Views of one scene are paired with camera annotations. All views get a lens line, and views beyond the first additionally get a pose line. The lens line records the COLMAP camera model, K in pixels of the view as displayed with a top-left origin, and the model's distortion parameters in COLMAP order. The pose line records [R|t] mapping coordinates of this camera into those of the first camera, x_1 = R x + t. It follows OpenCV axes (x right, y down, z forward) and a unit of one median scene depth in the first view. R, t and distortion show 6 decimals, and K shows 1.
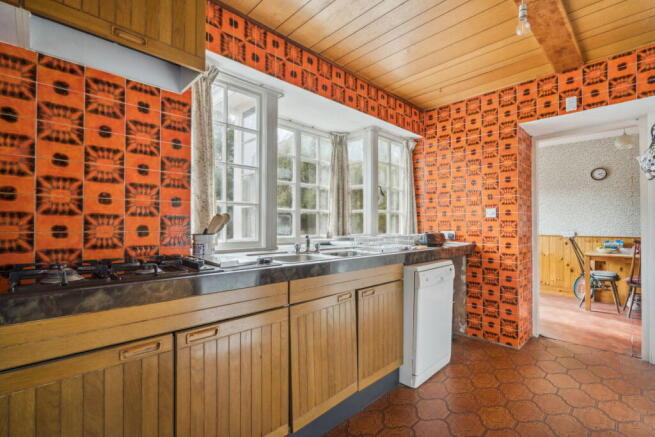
lens RADIAL K [[302.1, 0, 324.3], [0, 302.1, 222.4], [0, 0, 1]] dist [-0.002729, -0.000792]
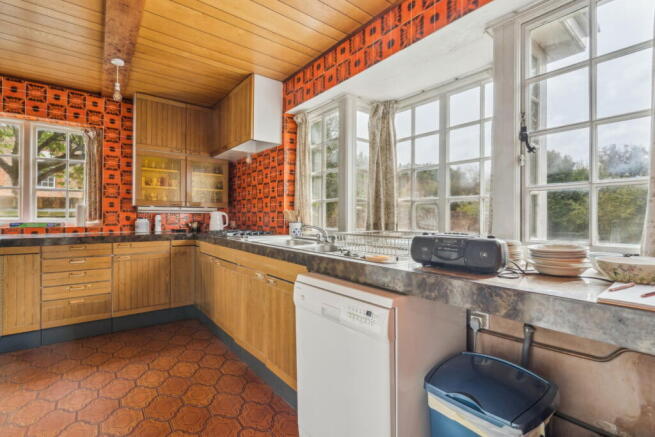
lens RADIAL K [[303.9, 0, 325.1], [0, 303.9, 228.5], [0, 0, 1]] dist [-0.002428, -0.000257]
pose [[-0.088598, 0.069056, -0.993671, 1.753485], [0.062588, 0.996009, 0.063638, 0.011329], [0.994099, -0.056554, -0.092567, 1.681904]]
